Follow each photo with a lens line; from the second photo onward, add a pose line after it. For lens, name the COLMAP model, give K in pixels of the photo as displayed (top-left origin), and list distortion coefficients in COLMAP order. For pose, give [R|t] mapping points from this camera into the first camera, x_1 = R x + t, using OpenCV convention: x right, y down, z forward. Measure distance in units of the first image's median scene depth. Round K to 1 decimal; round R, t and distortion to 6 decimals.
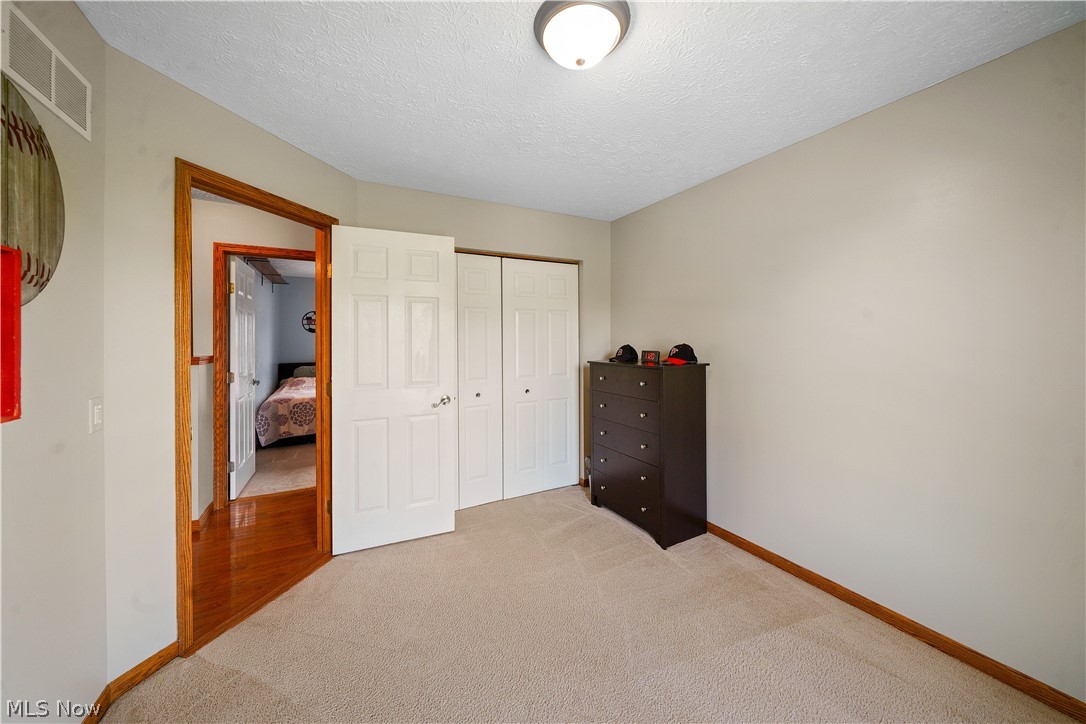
lens RADIAL K [[382.3, 0, 542.2], [0, 382.3, 338.4], [0, 0, 1]] dist [-0.000072, -0.000014]
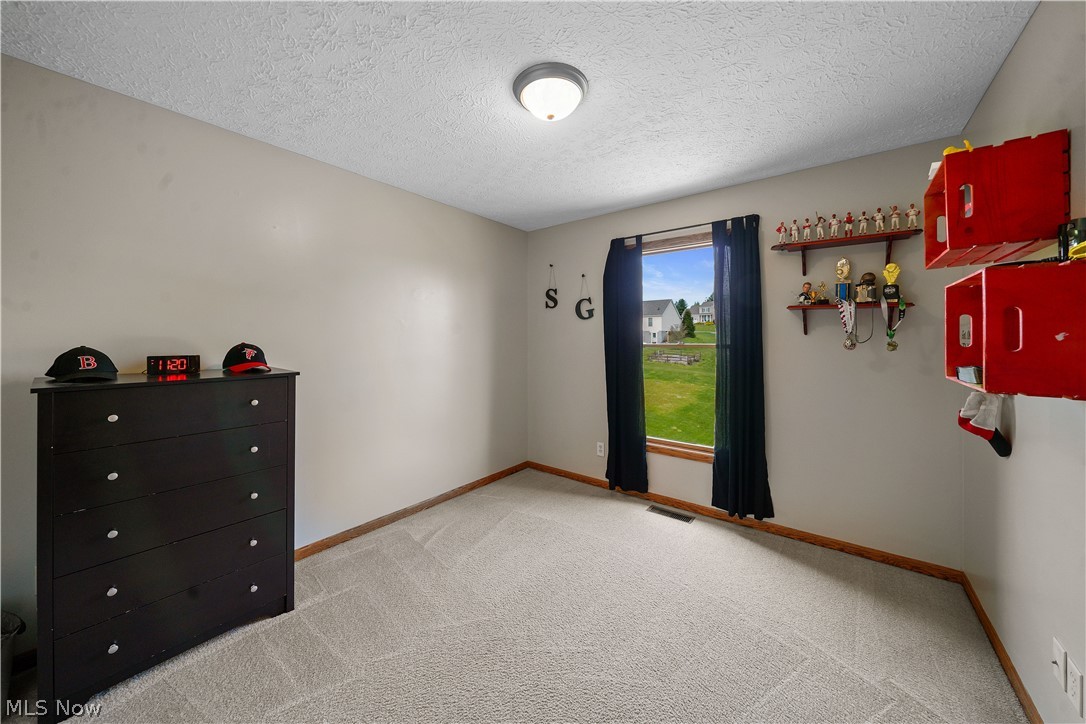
lens RADIAL K [[382.3, 0, 542.2], [0, 382.3, 338.4], [0, 0, 1]] dist [-0.000072, -0.000014]
pose [[-0.401709, 0.007585, 0.915736, -0.555244], [0.005791, 0.999967, -0.005743, 0.015965], [-0.915749, 0.002996, -0.401739, 0.806293]]
